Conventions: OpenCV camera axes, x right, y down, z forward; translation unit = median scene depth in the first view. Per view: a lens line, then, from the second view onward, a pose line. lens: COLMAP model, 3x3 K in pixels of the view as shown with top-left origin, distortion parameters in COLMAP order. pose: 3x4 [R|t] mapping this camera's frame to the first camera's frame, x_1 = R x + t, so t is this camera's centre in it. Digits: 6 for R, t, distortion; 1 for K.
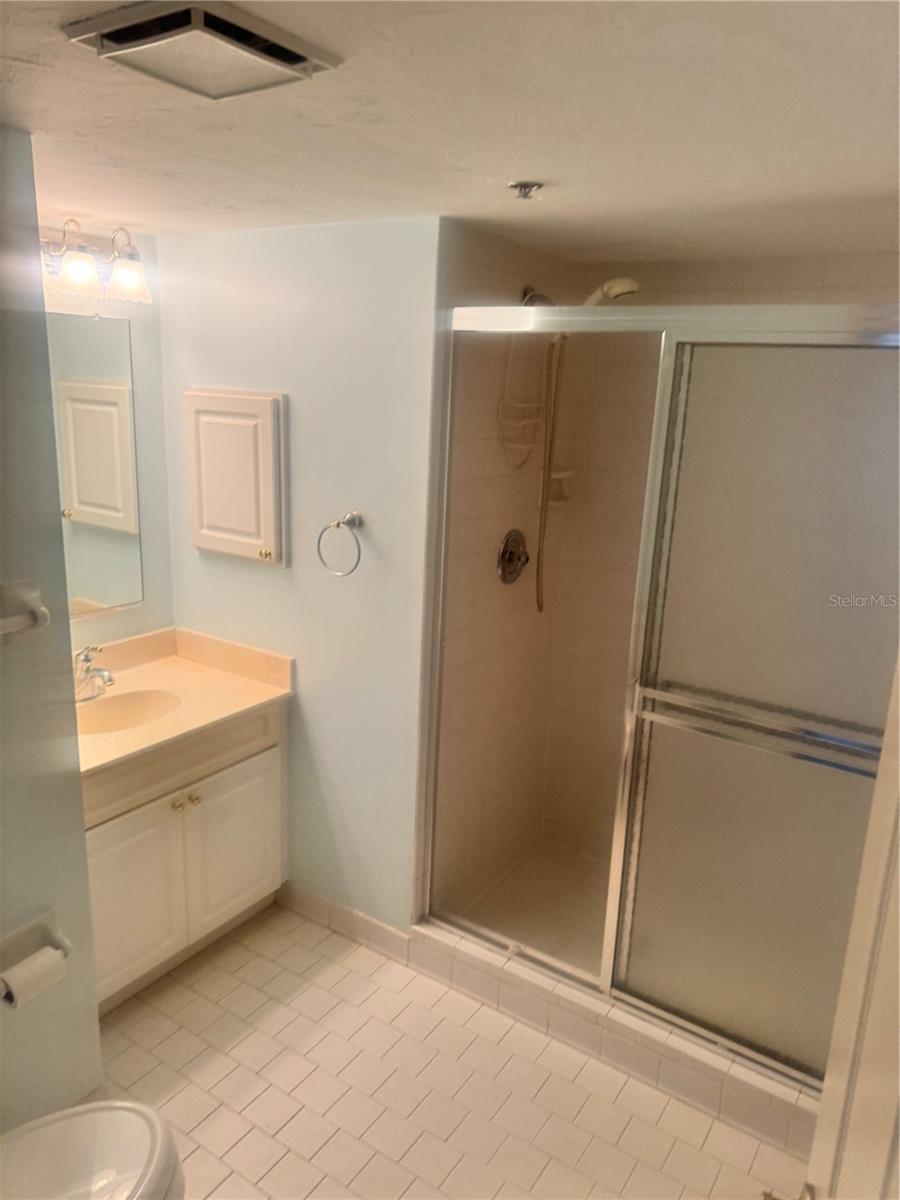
lens RADIAL K [[842.2, 0, 459.2], [0, 842.2, 599.2], [0, 0, 1]] dist [0.052456, -0.066858]
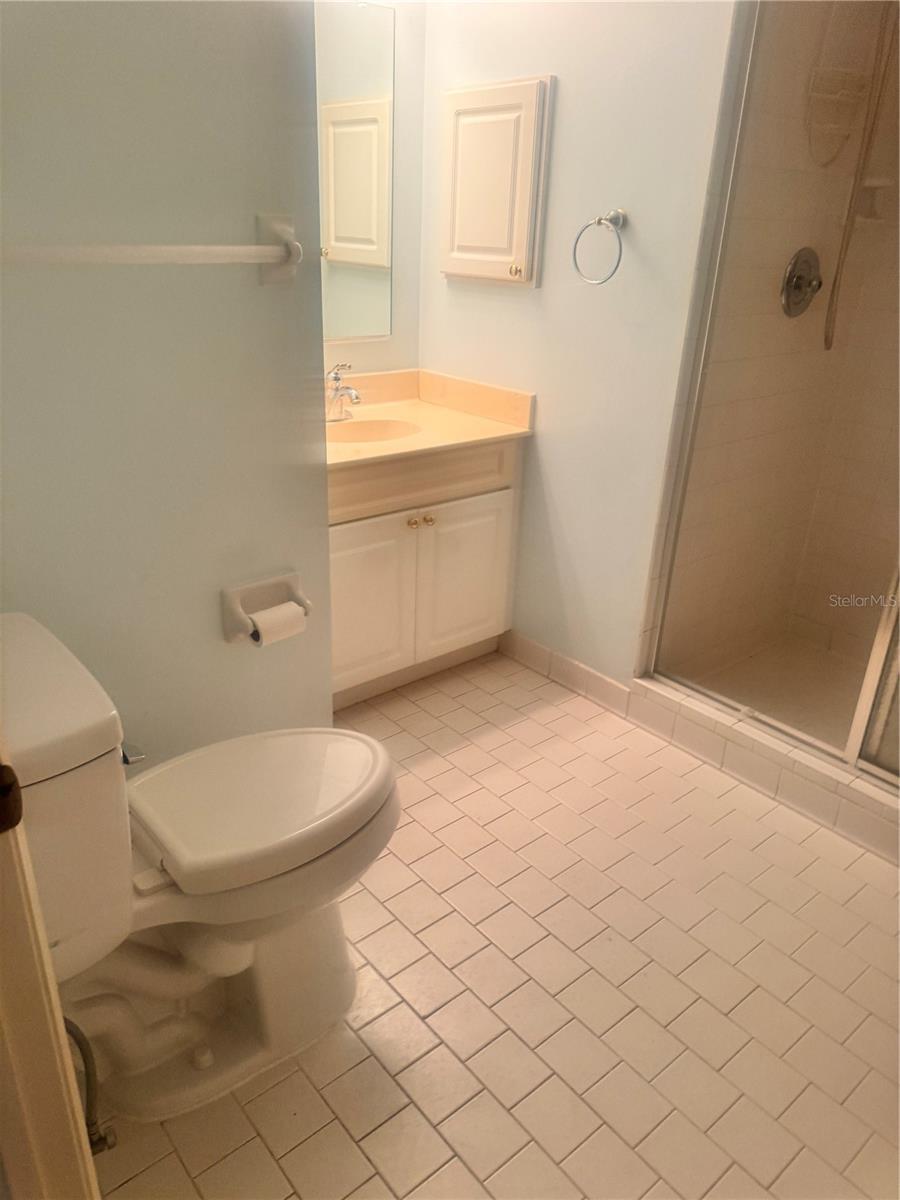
lens RADIAL K [[842.2, 0, 439.0], [0, 842.2, 602.2], [0, 0, 1]] dist [0.052456, -0.066858]
pose [[0.953568, 0.110279, -0.280260, -0.008867], [-0.064102, 0.983545, 0.168907, 0.154790], [0.294276, -0.143099, 0.944947, 0.041894]]
